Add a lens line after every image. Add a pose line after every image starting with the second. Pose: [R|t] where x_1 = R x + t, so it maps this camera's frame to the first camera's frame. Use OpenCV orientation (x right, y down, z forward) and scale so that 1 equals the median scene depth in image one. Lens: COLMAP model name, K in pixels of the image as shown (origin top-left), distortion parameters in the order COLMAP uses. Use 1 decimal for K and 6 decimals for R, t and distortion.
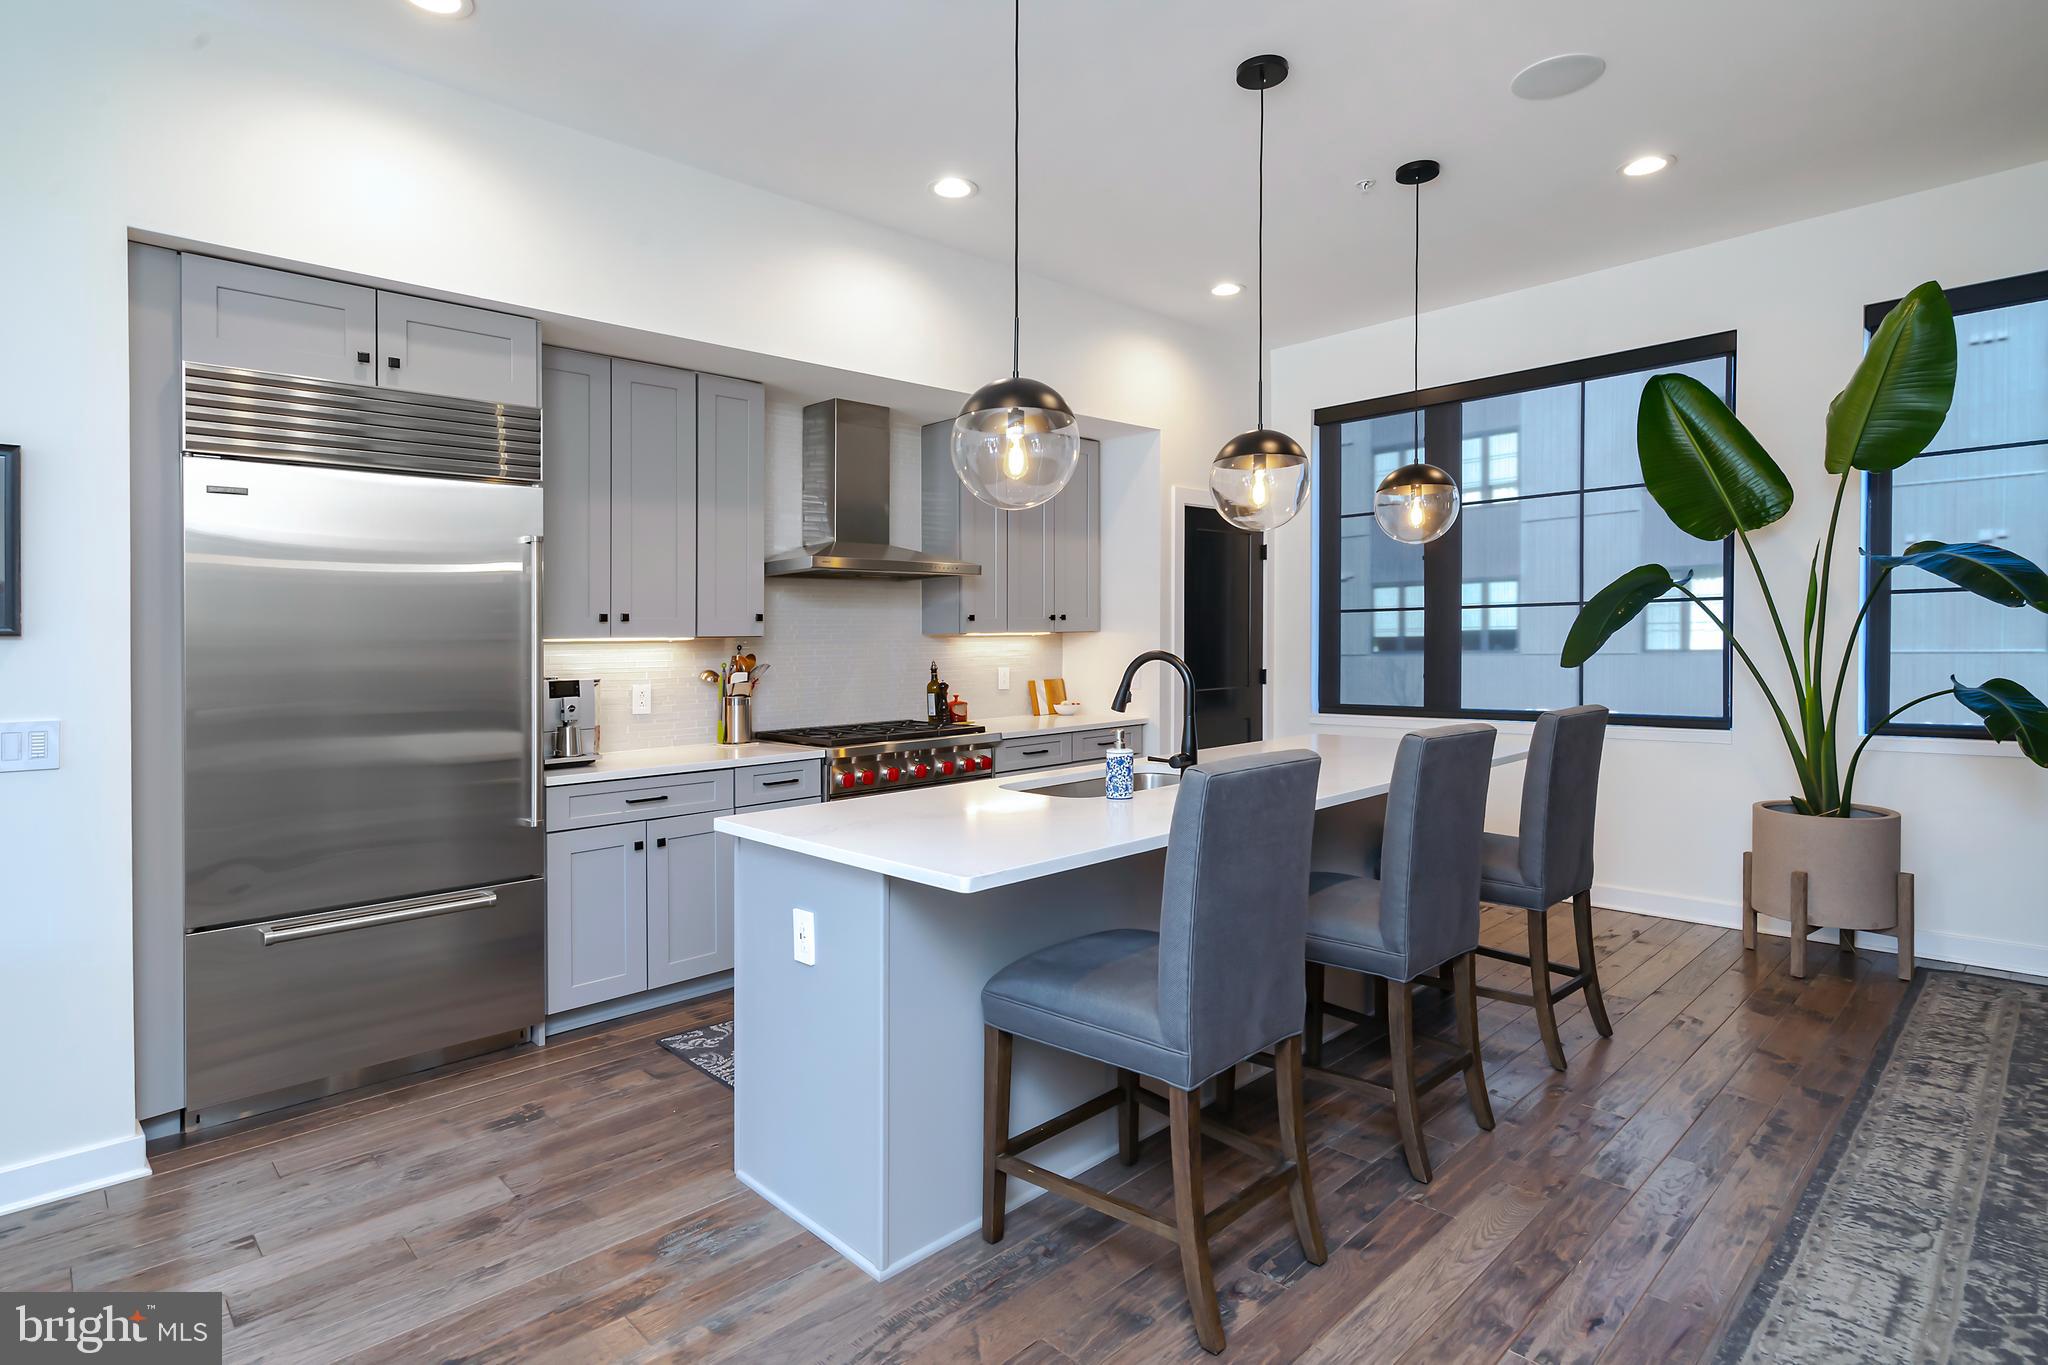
lens RADIAL K [[1018.4, 0, 1033.1], [0, 1018.4, 672.3], [0, 0, 1]] dist [-0.010928, 0.003062]
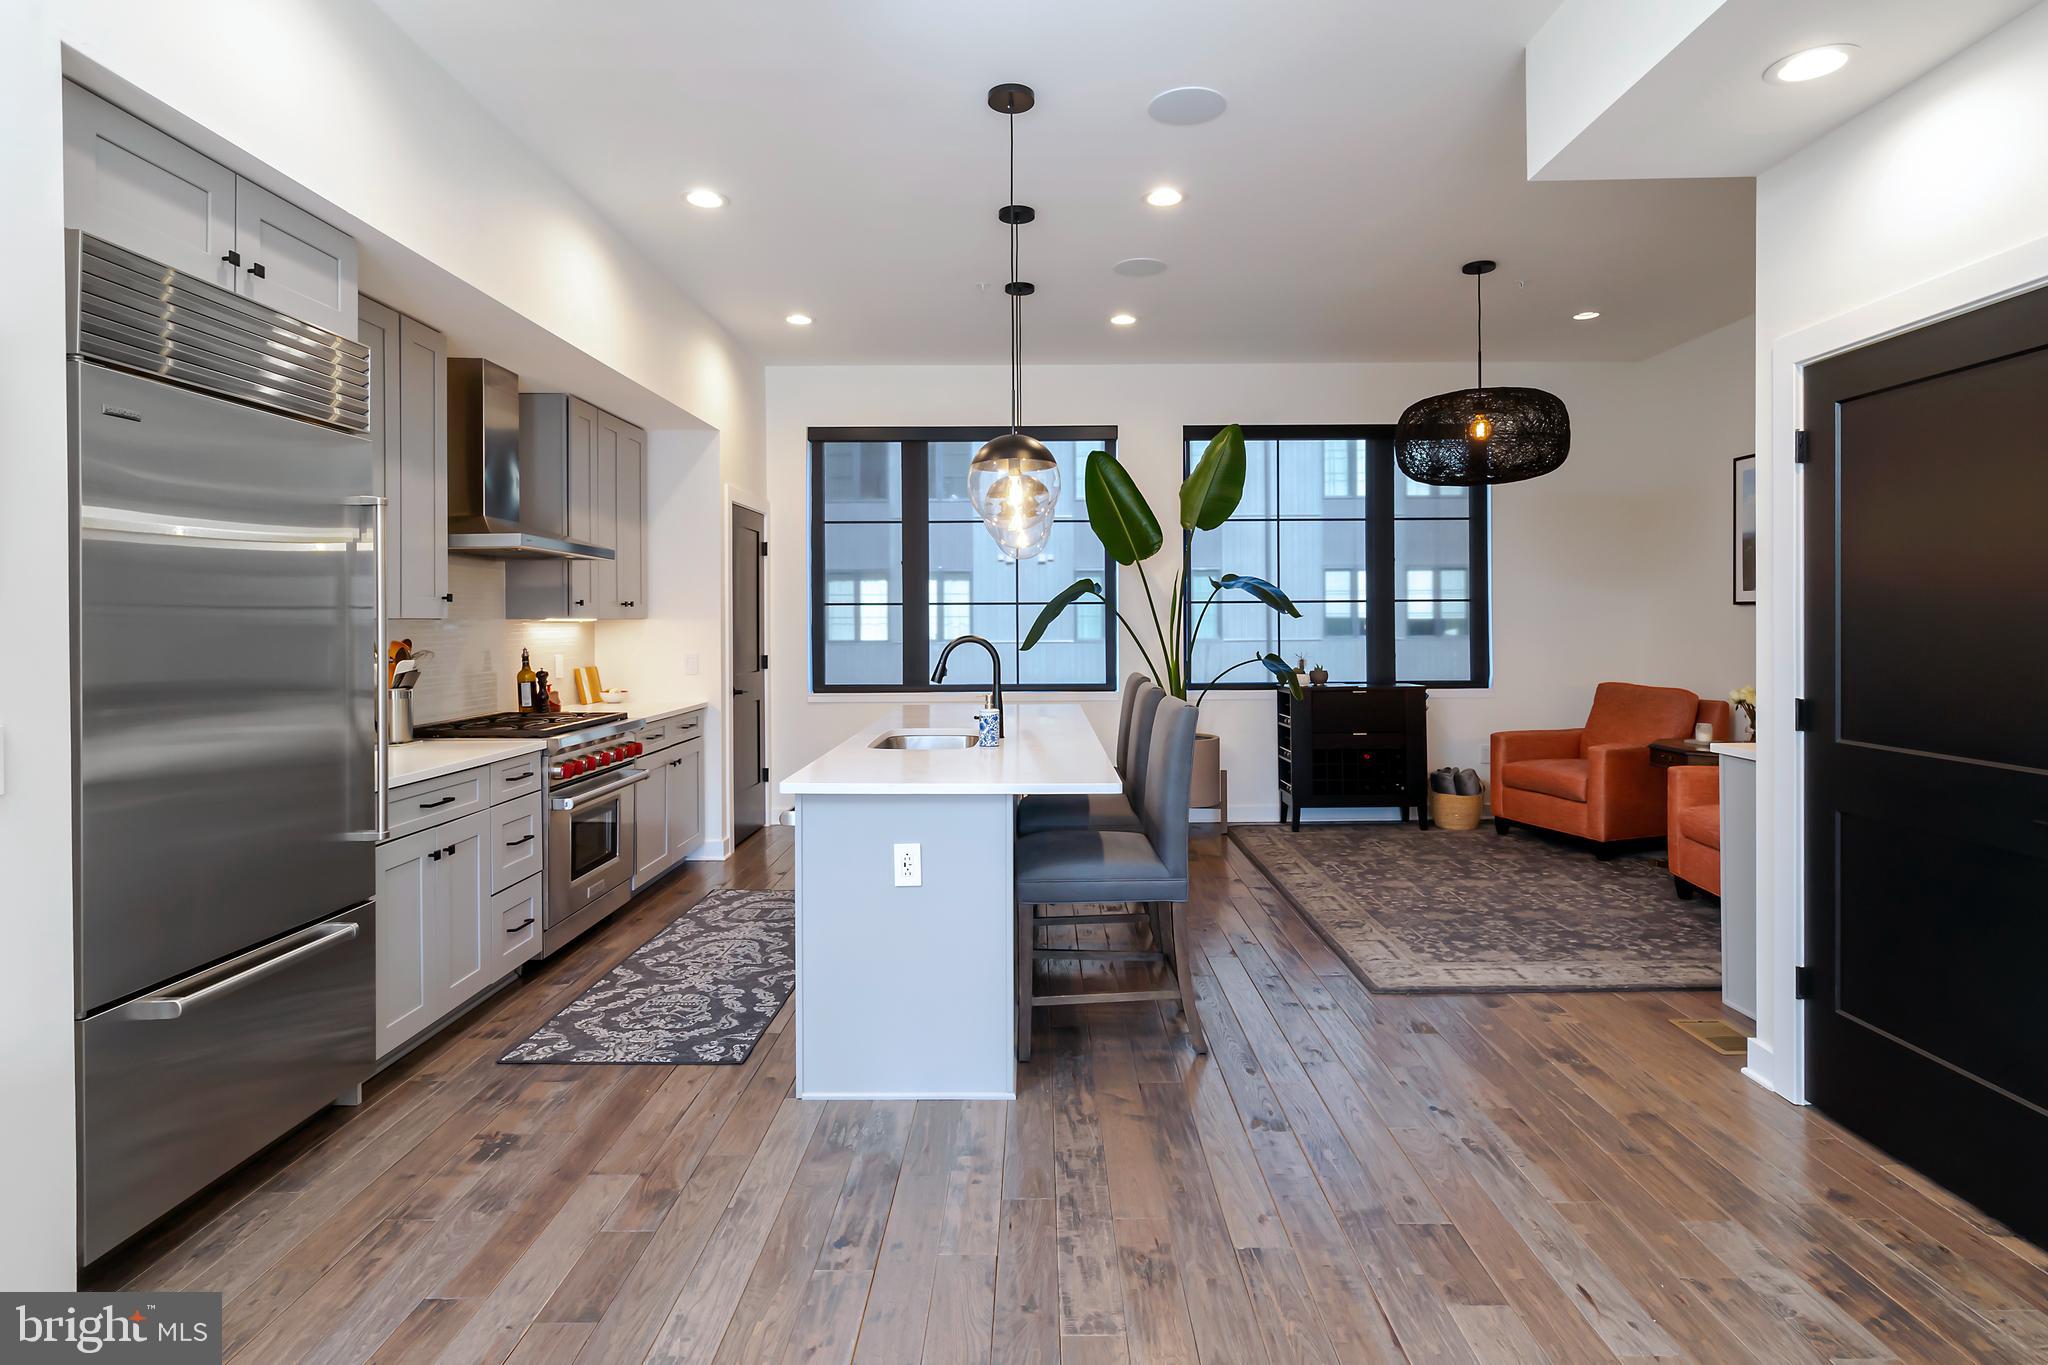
lens RADIAL K [[1077.3, 0, 1009.0], [0, 1077.3, 648.6], [0, 0, 1]] dist [-0.009064, 0.001432]
pose [[0.706854, -0.003416, 0.707351, -0.638868], [0.014927, 0.999838, -0.010088, 0.008387], [-0.707202, 0.017689, 0.706791, -0.009019]]
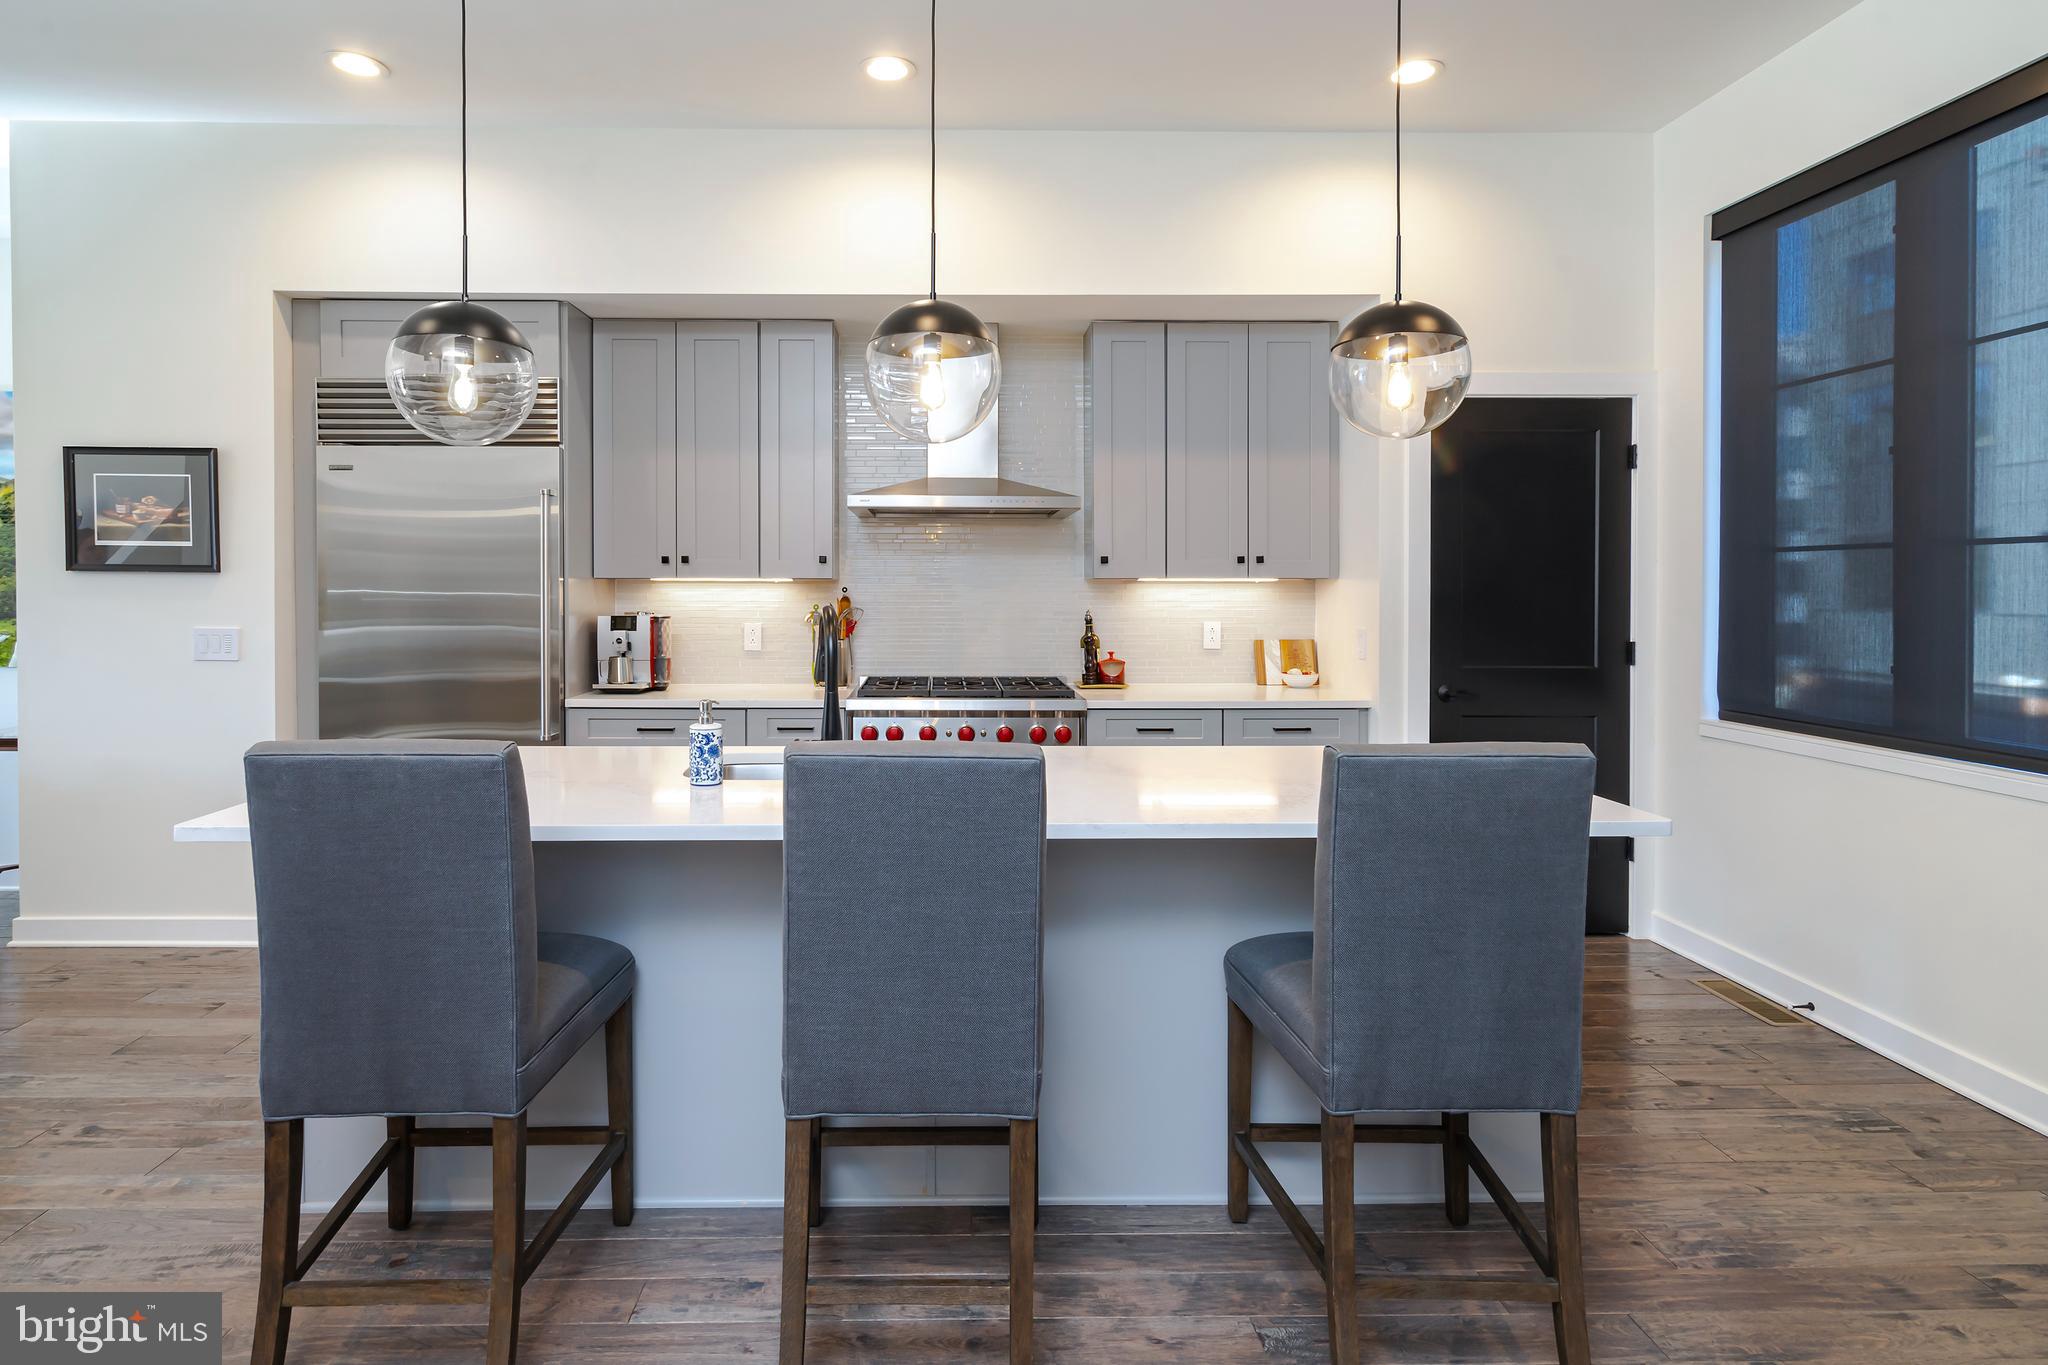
lens RADIAL K [[1062.4, 0, 969.8], [0, 1062.4, 611.4], [0, 0, 1]] dist [-0.004237, 0.000527]
pose [[0.737486, 0.033613, -0.674525, 0.574013], [-0.036249, 0.999291, 0.010165, -0.021097], [0.674389, 0.016954, 0.738182, 0.363769]]
